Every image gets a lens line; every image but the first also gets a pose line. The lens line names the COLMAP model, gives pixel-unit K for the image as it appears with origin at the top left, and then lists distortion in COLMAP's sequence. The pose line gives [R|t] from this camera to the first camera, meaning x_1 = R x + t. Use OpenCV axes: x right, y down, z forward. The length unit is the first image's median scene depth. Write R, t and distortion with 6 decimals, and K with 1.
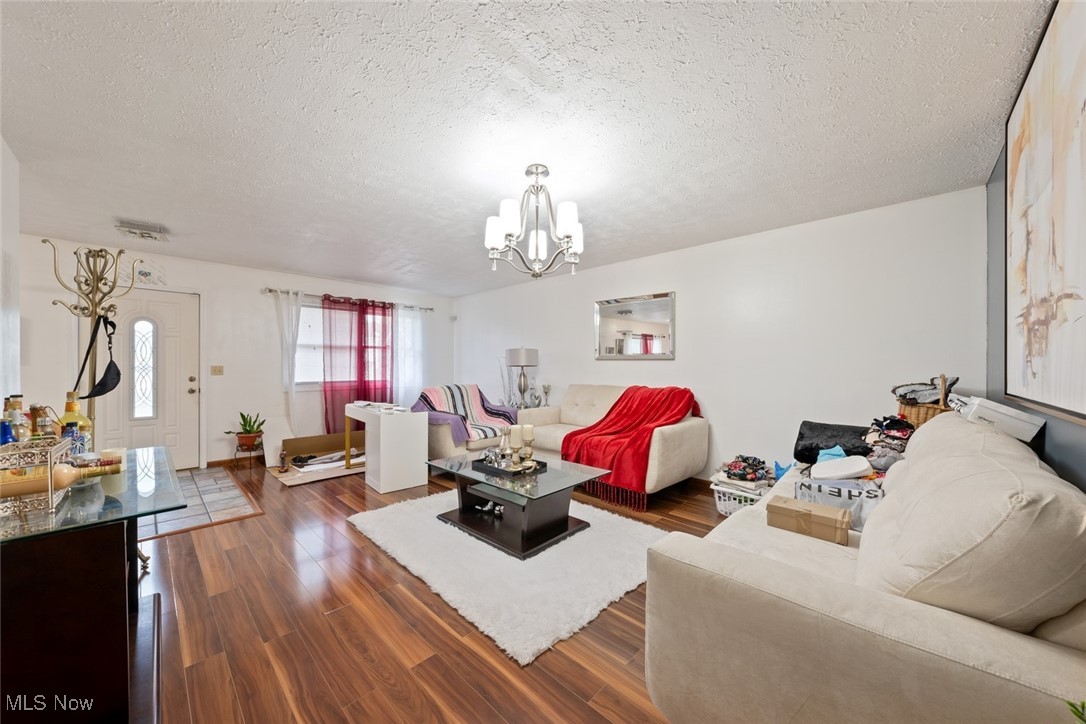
lens RADIAL K [[379.7, 0, 542.1], [0, 379.7, 363.1], [0, 0, 1]] dist [-0.000921, -0.000219]
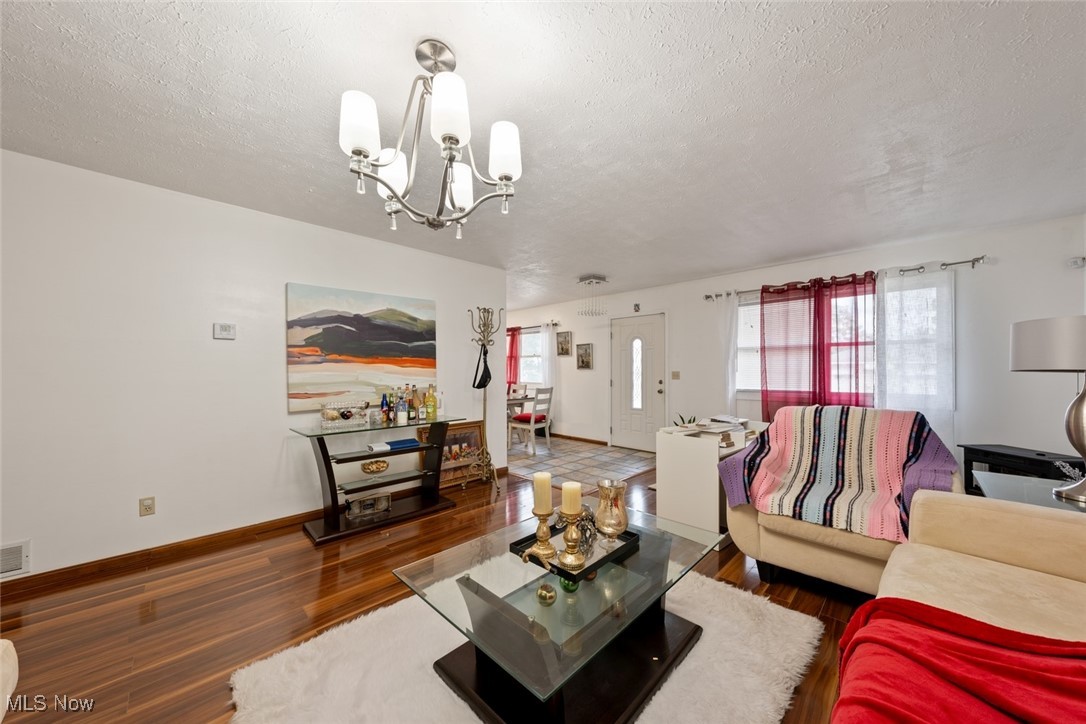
lens RADIAL K [[379.7, 0, 541.9], [0, 379.7, 369.4], [0, 0, 1]] dist [-0.000921, -0.000219]
pose [[-0.019719, -0.007107, -0.999780, 0.266588], [0.004710, 0.999963, -0.007202, 0.006476], [0.999794, -0.004851, -0.019685, 0.507952]]
